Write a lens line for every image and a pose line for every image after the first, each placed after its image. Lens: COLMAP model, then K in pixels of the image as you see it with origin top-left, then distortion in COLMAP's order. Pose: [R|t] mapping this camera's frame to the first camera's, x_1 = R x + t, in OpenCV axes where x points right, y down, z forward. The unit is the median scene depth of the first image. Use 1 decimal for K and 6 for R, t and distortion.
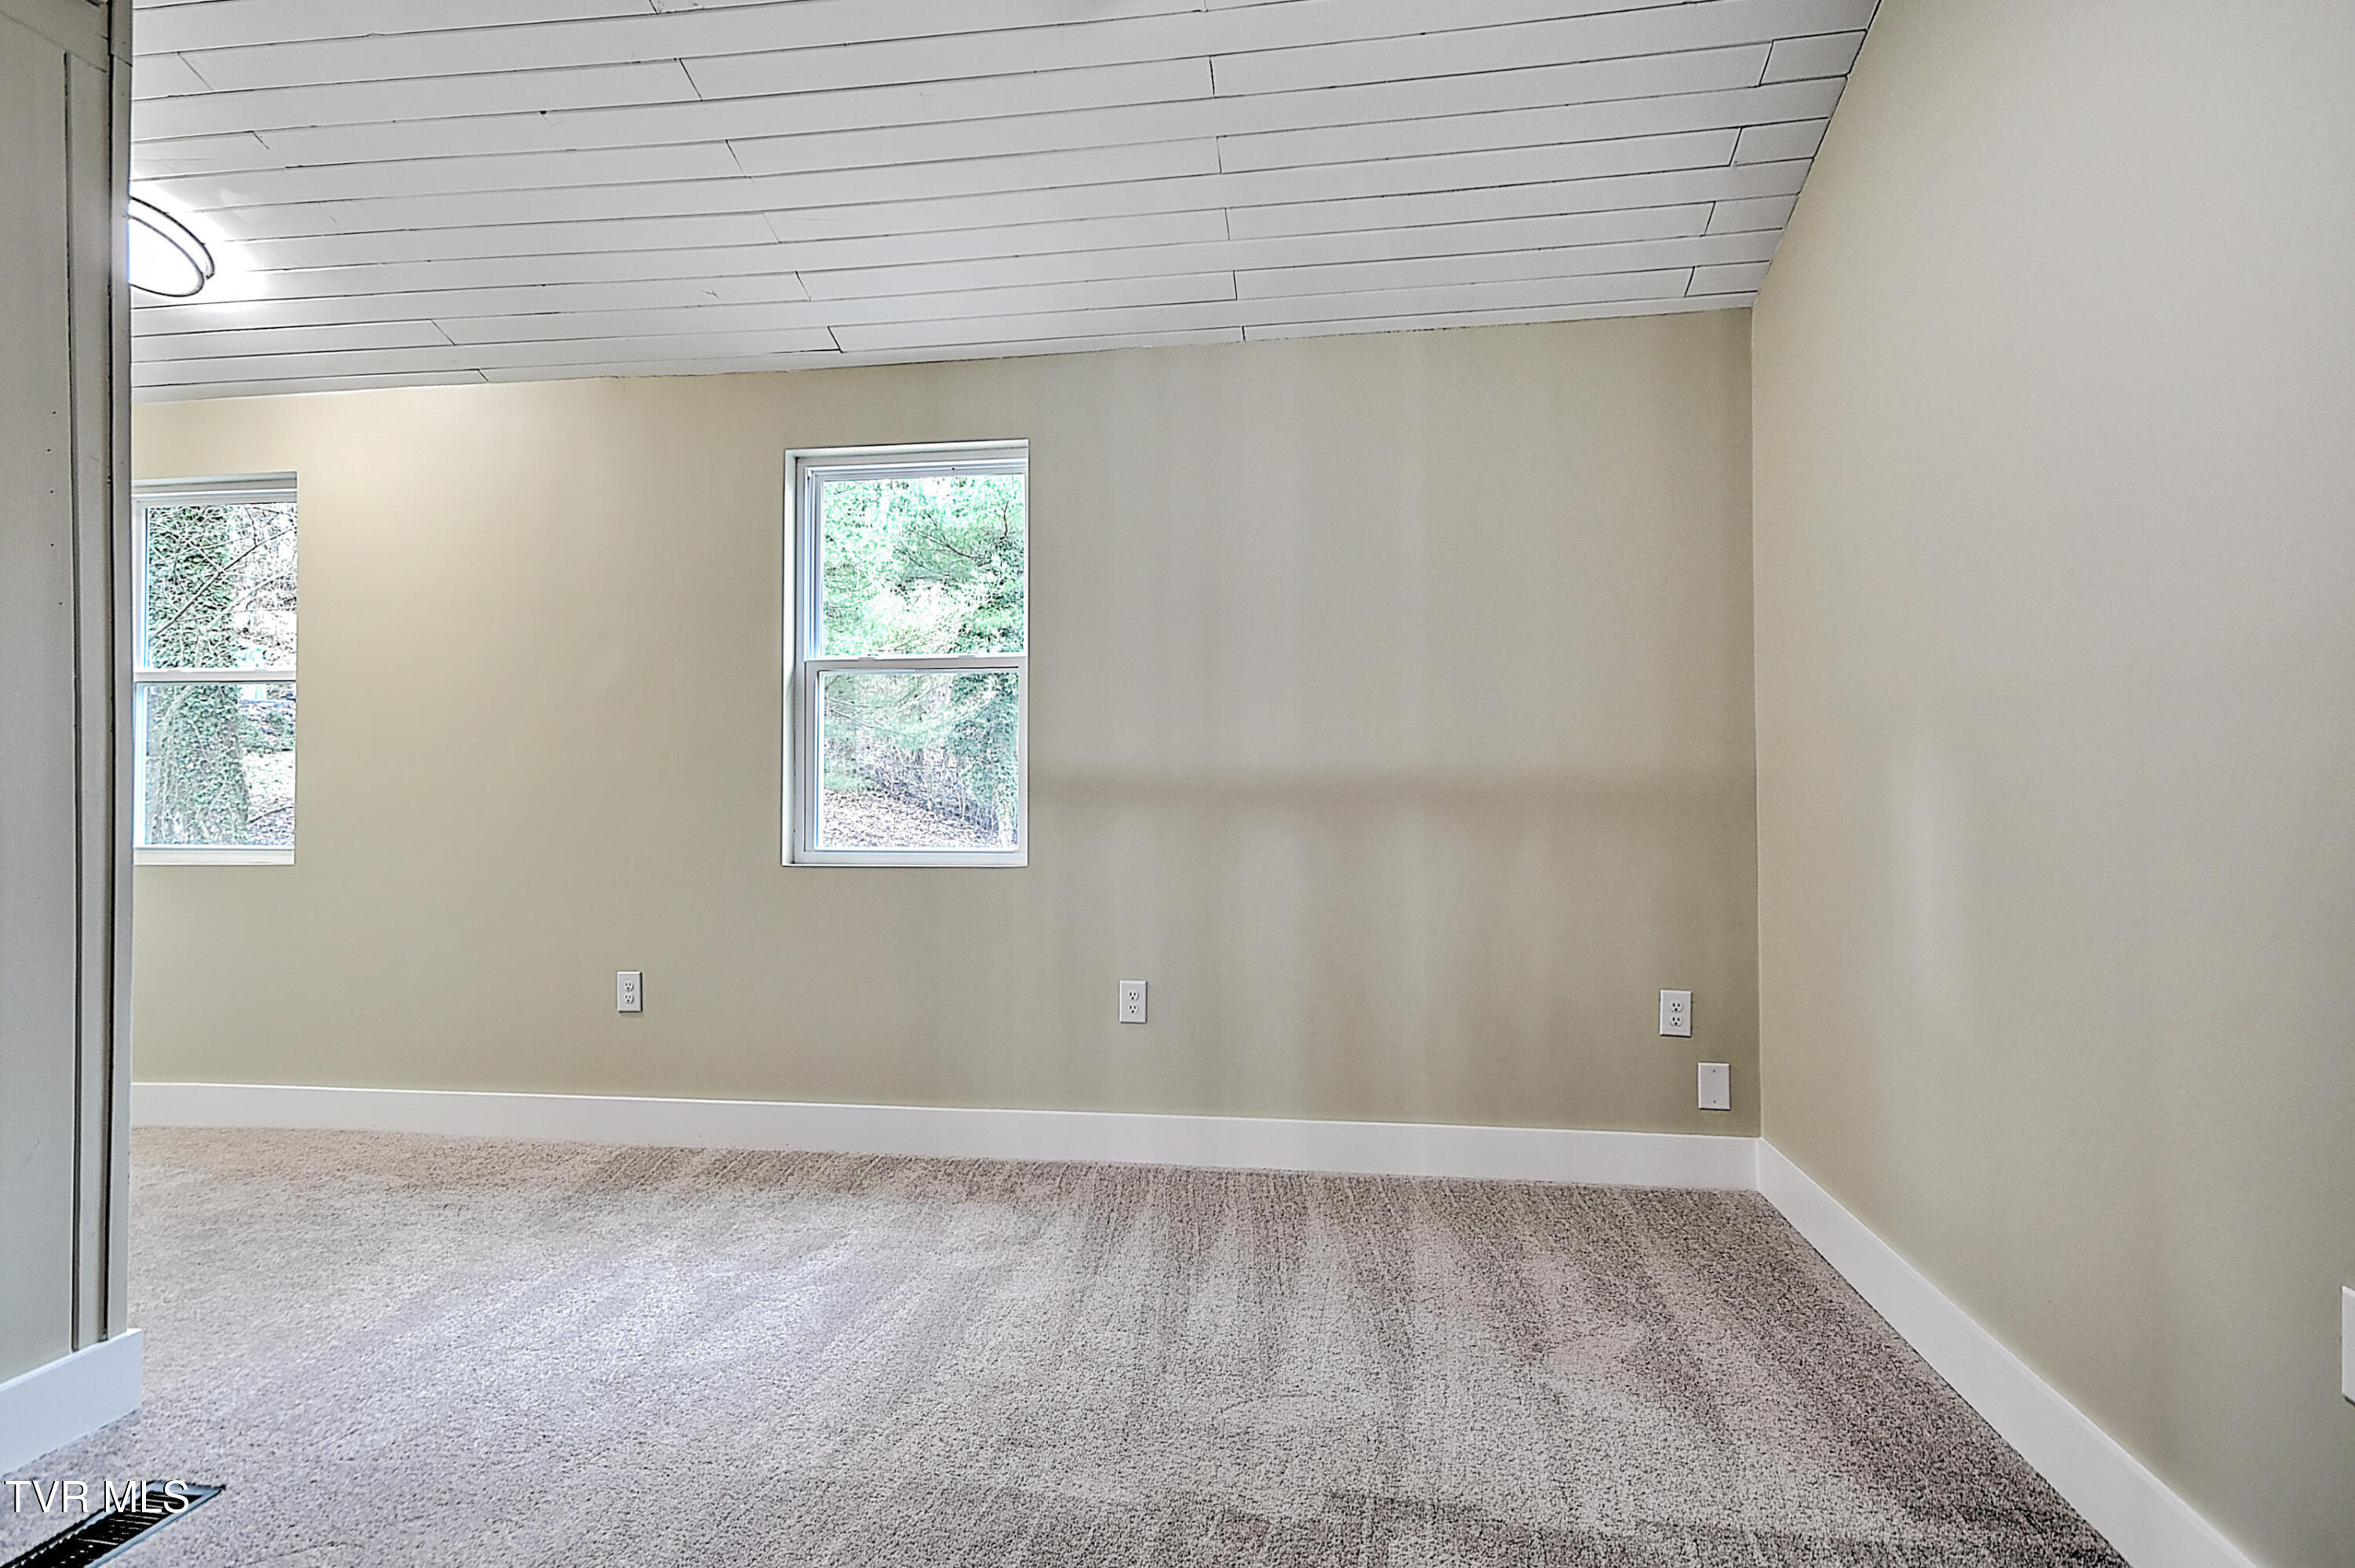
lens RADIAL K [[1178.3, 0, 1195.0], [0, 1178.3, 780.5], [0, 0, 1]] dist [0.022076, 0.003613]
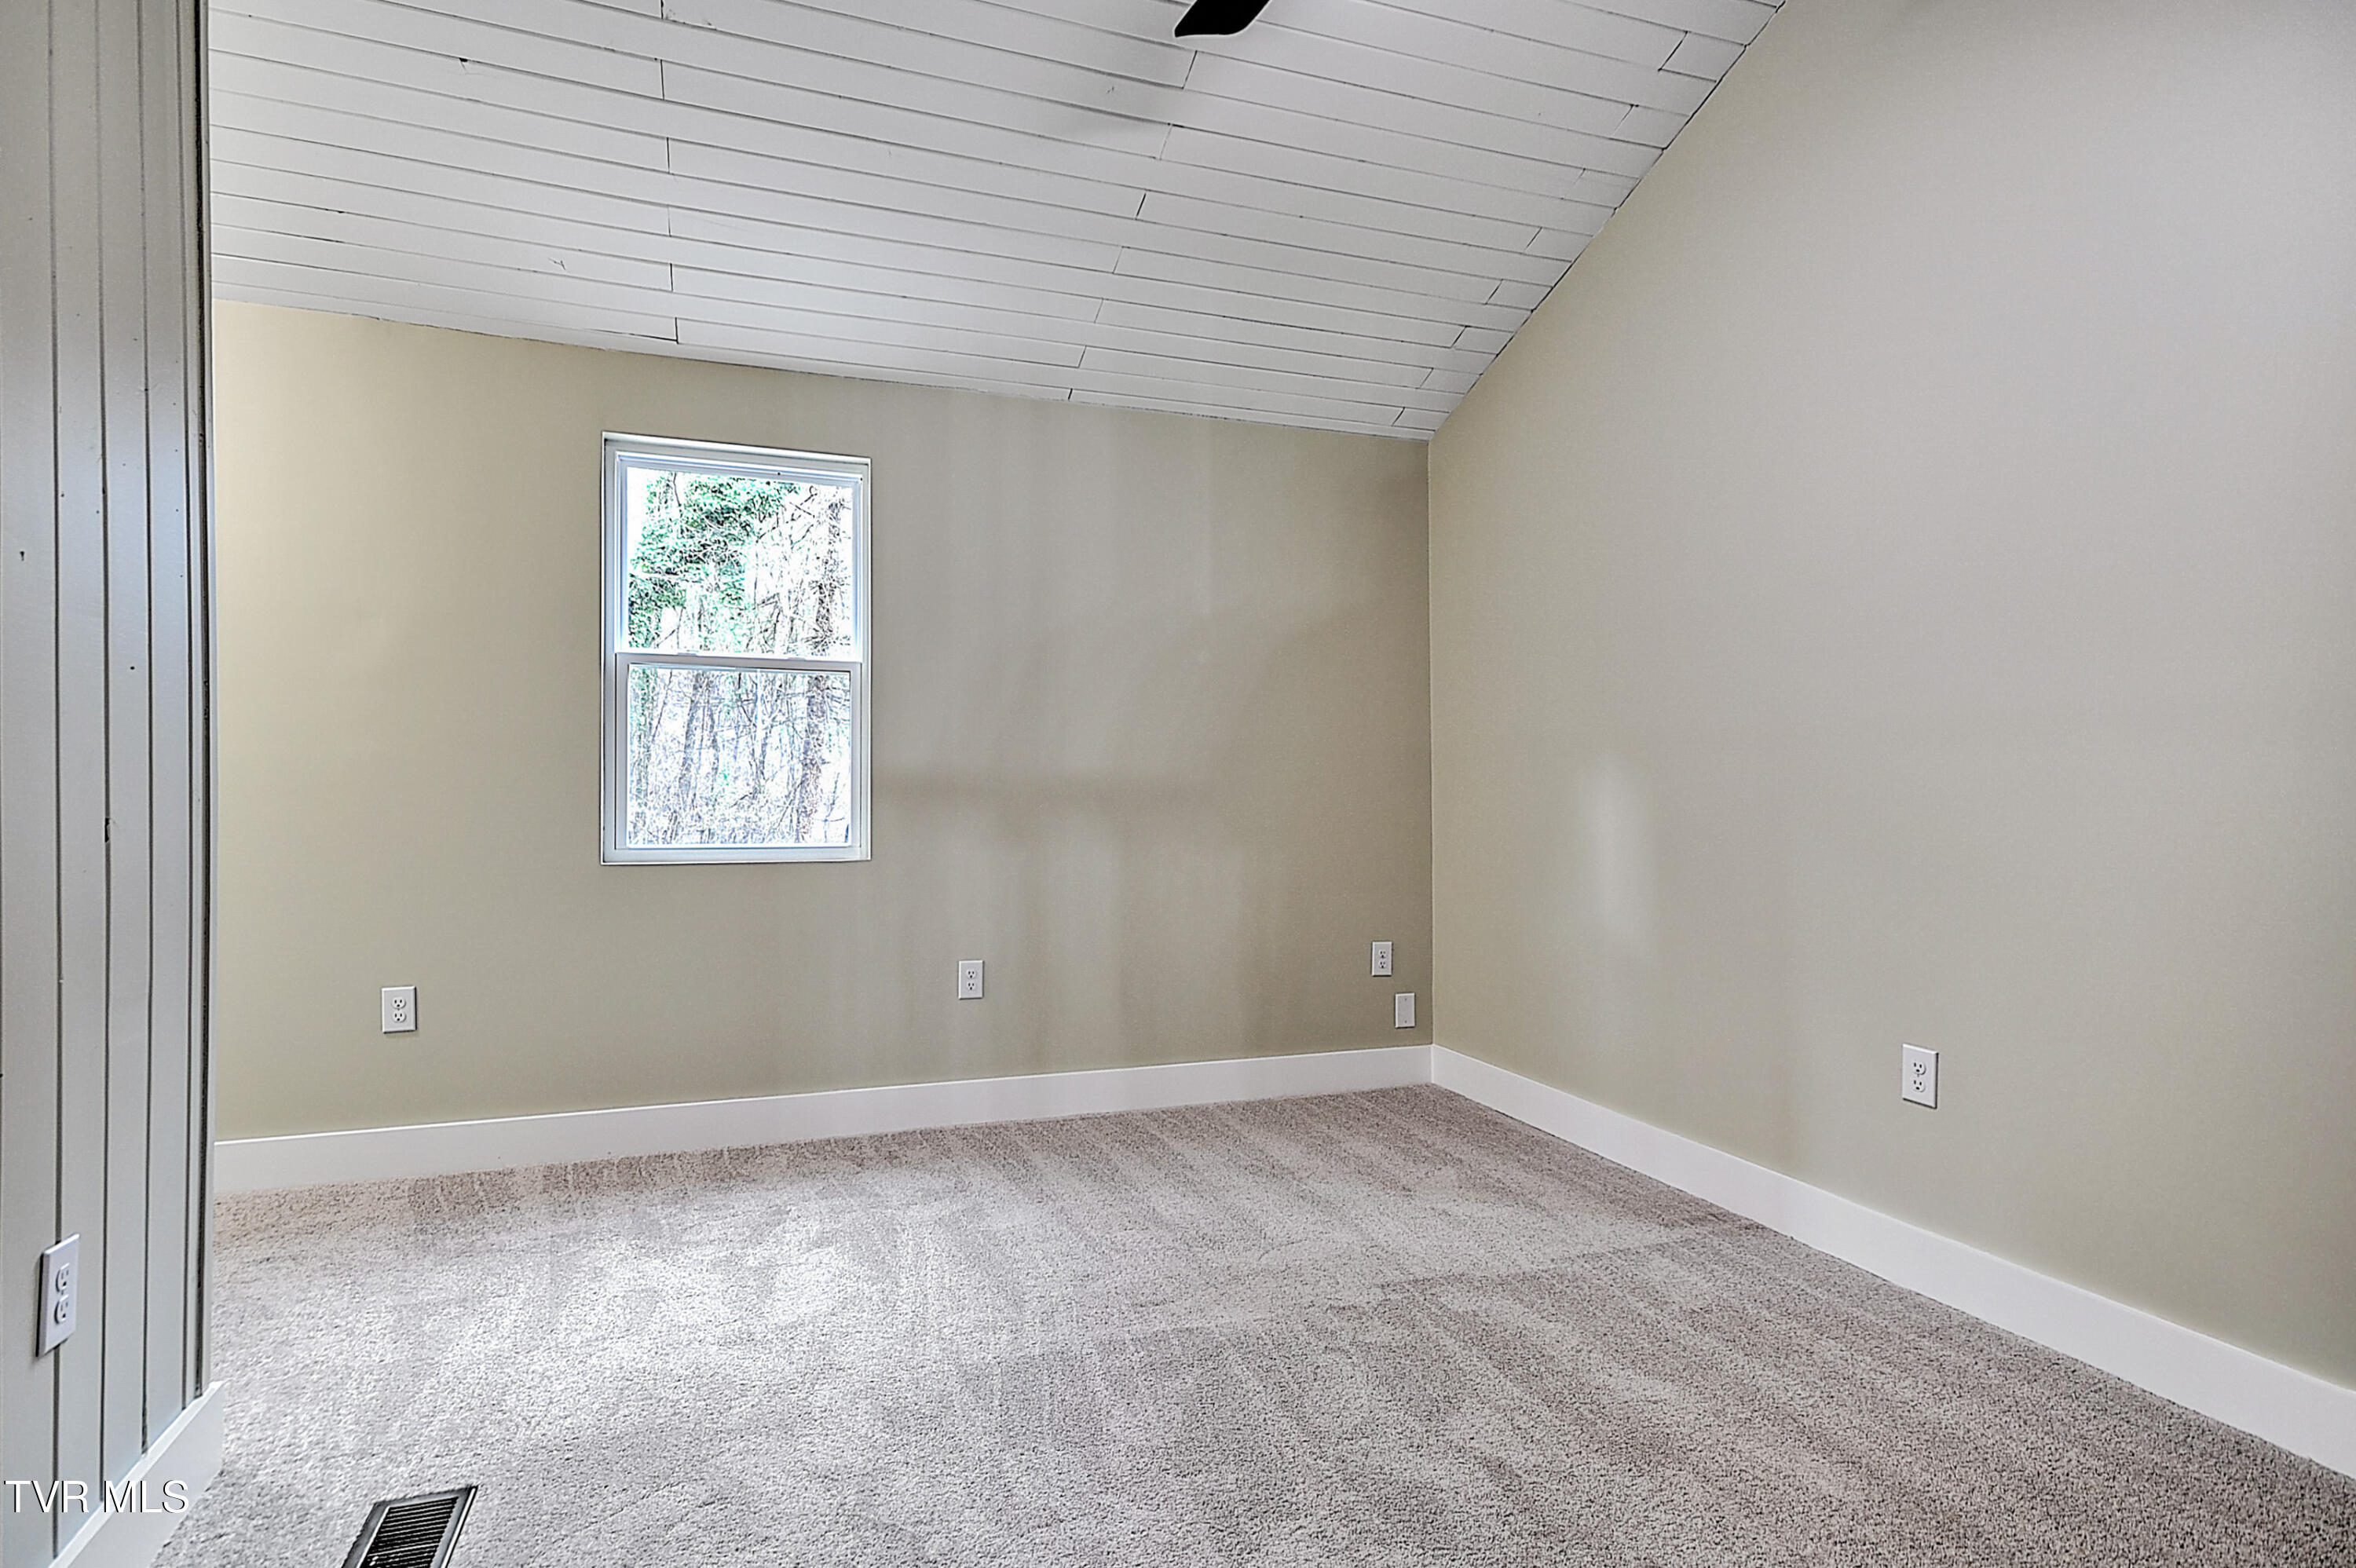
lens RADIAL K [[1178.8, 0, 1188.5], [0, 1178.8, 783.2], [0, 0, 1]] dist [0.022076, 0.003613]
pose [[0.885938, 0.010011, 0.463695, -0.418341], [-0.013171, 0.999907, 0.003577, -0.004886], [-0.463616, -0.009277, 0.885988, -0.085459]]
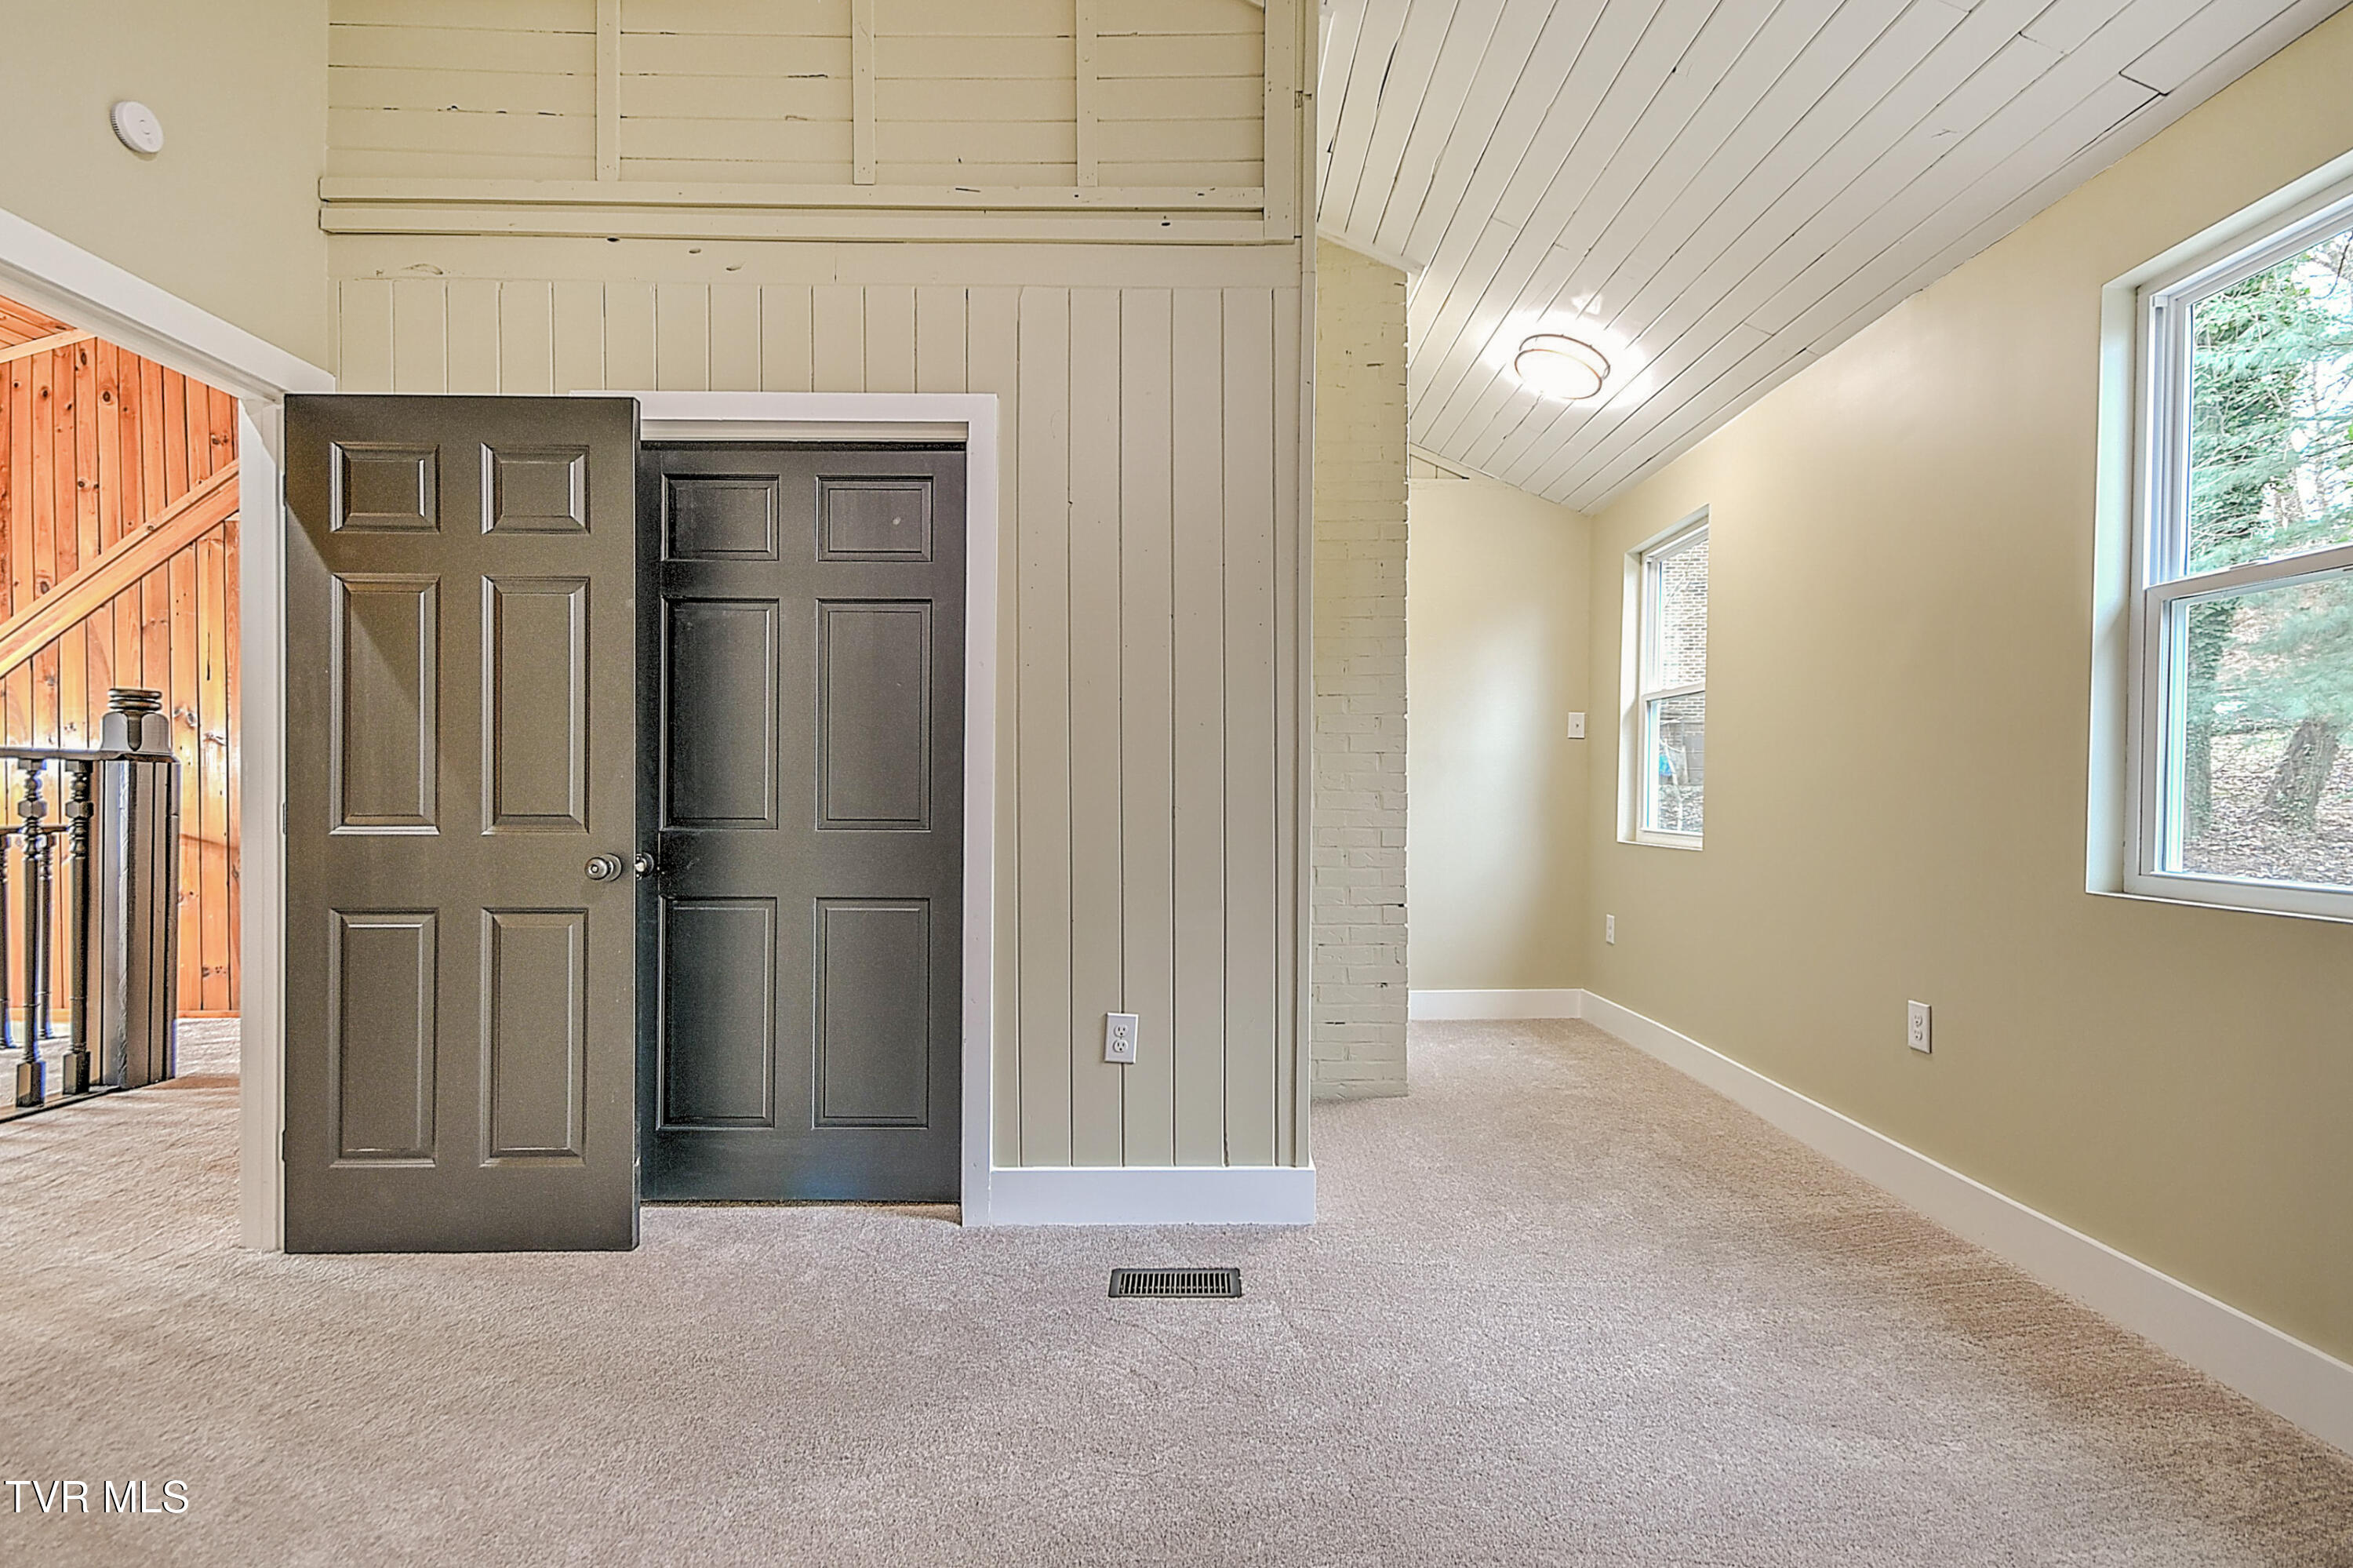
lens RADIAL K [[1068.8, 0, 1193.5], [0, 1068.8, 795.6], [0, 0, 1]] dist [0.013989, -0.004006]
pose [[0.154875, 0.008406, -0.987898, 0.216994], [0.013863, 0.999847, 0.010681, 0.000322], [0.987837, -0.015350, 0.154735, 0.432356]]
